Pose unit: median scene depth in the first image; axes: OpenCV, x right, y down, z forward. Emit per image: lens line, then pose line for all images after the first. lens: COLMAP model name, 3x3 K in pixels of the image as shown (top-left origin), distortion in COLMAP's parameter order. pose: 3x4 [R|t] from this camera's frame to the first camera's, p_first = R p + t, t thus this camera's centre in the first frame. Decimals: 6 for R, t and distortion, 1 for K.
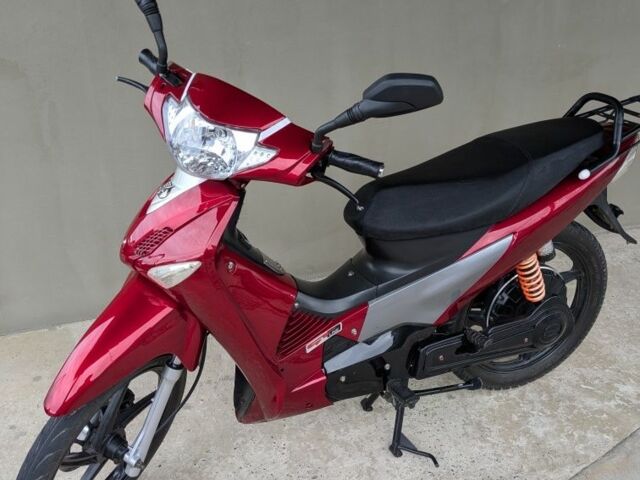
lens RADIAL K [[716.0, 0, 320.0], [0, 716.0, 240.0], [0, 0, 1]] dist [0.001578, 0.005266]
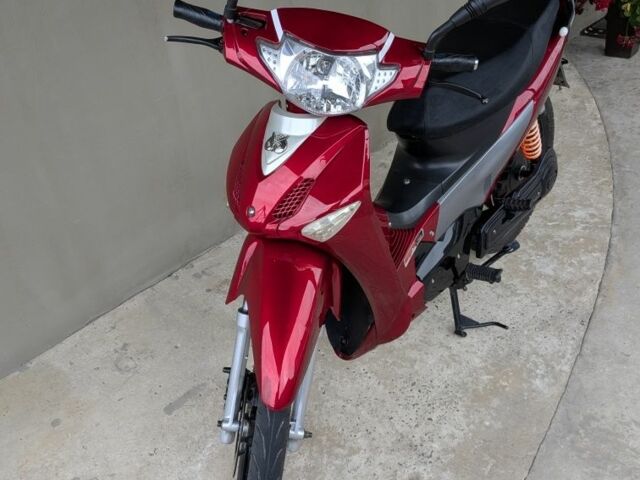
lens RADIAL K [[716.0, 0, 320.0], [0, 716.0, 240.0], [0, 0, 1]] dist [0.001578, 0.005266]
pose [[0.872665, -0.331837, 0.358245, -0.419807], [0.296406, 0.942979, 0.151438, -0.059743], [-0.388070, -0.025969, 0.921264, 0.104200]]
